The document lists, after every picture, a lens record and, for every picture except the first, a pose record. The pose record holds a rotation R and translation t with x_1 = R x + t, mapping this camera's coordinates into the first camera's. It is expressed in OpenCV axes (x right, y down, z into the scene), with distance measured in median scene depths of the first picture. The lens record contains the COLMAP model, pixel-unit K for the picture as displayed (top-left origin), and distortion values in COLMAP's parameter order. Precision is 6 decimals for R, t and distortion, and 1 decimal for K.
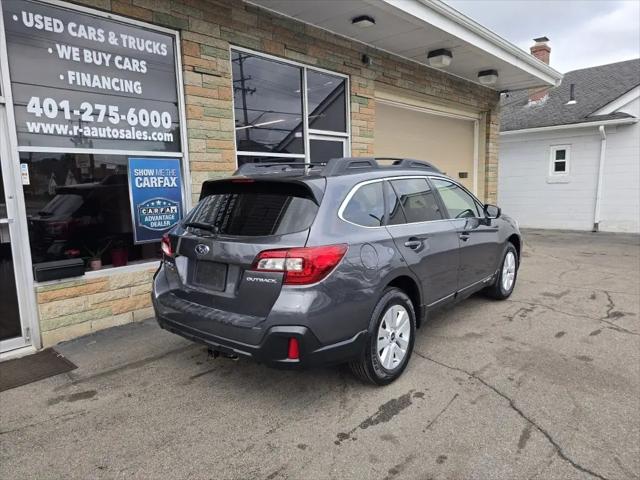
lens RADIAL K [[426.1, 0, 320.0], [0, 426.1, 240.0], [0, 0, 1]] dist [0.044538, -0.045106]
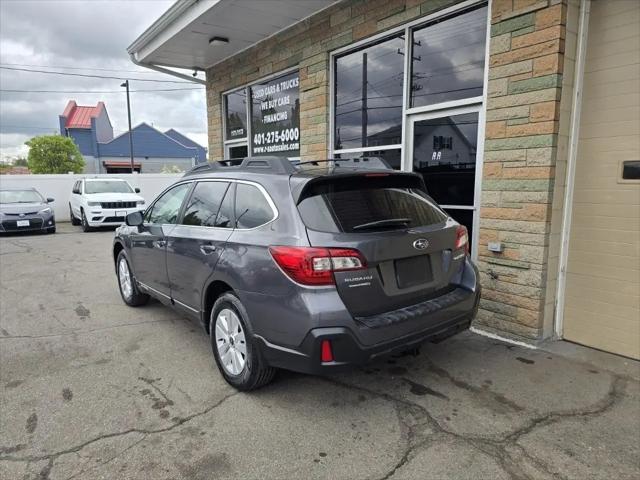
lens RADIAL K [[437.4, 0, 319.1], [0, 437.4, 241.9], [0, 0, 1]] dist [0.052672, -0.050145]
pose [[-0.169948, 0.162700, -0.971929, 1.146321], [-0.119706, 0.975565, 0.184240, -0.226969], [0.978156, 0.147657, -0.146319, 1.445450]]
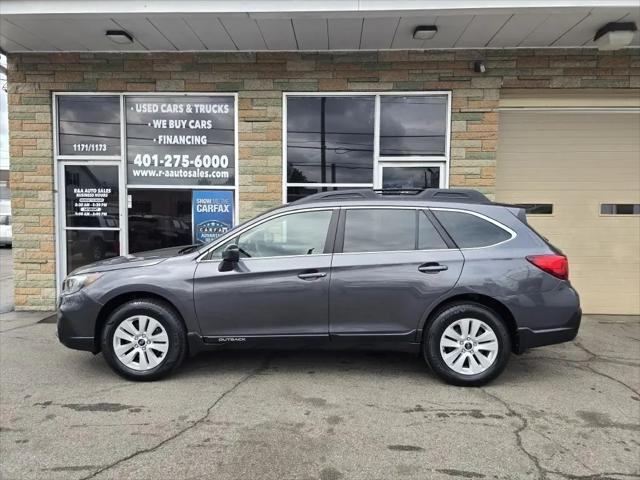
lens RADIAL K [[430.9, 0, 321.2], [0, 430.9, 238.1], [0, 0, 1]] dist [0.049468, -0.045732]
pose [[0.651363, 0.067651, -0.755744, 0.915820], [-0.124301, 0.992075, -0.018326, -0.066471], [0.748515, 0.105877, 0.654611, 0.419900]]
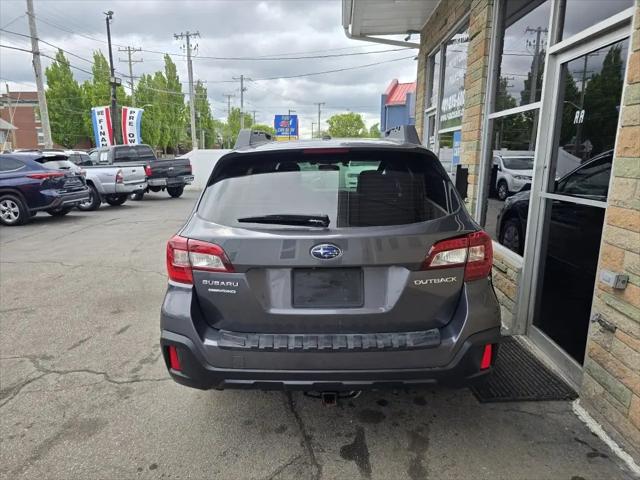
lens RADIAL K [[436.2, 0, 312.3], [0, 436.2, 242.9], [0, 0, 1]] dist [0.046969, -0.050108]
pose [[-0.771148, 0.154391, -0.617652, 0.770613], [-0.062094, 0.947286, 0.314313, -0.272890], [0.633620, 0.280735, -0.720911, 1.819176]]
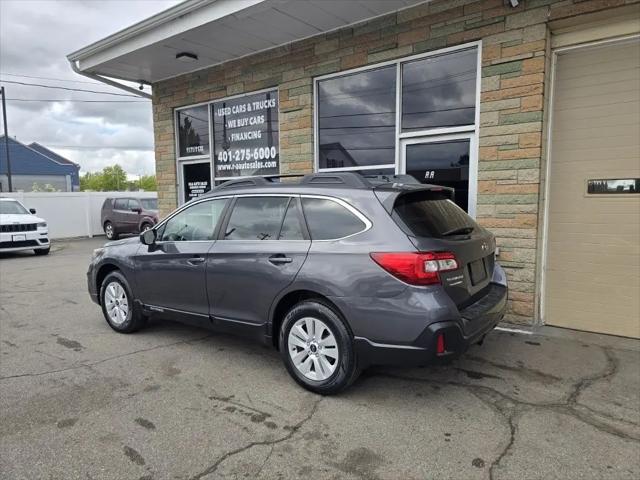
lens RADIAL K [[435.0, 0, 329.5], [0, 435.0, 241.3], [0, 0, 1]] dist [0.050019, -0.047073]
pose [[0.111801, 0.119455, -0.986525, 1.213910], [-0.123363, 0.986738, 0.105500, -0.178870], [0.986044, 0.109906, 0.125055, 1.127213]]
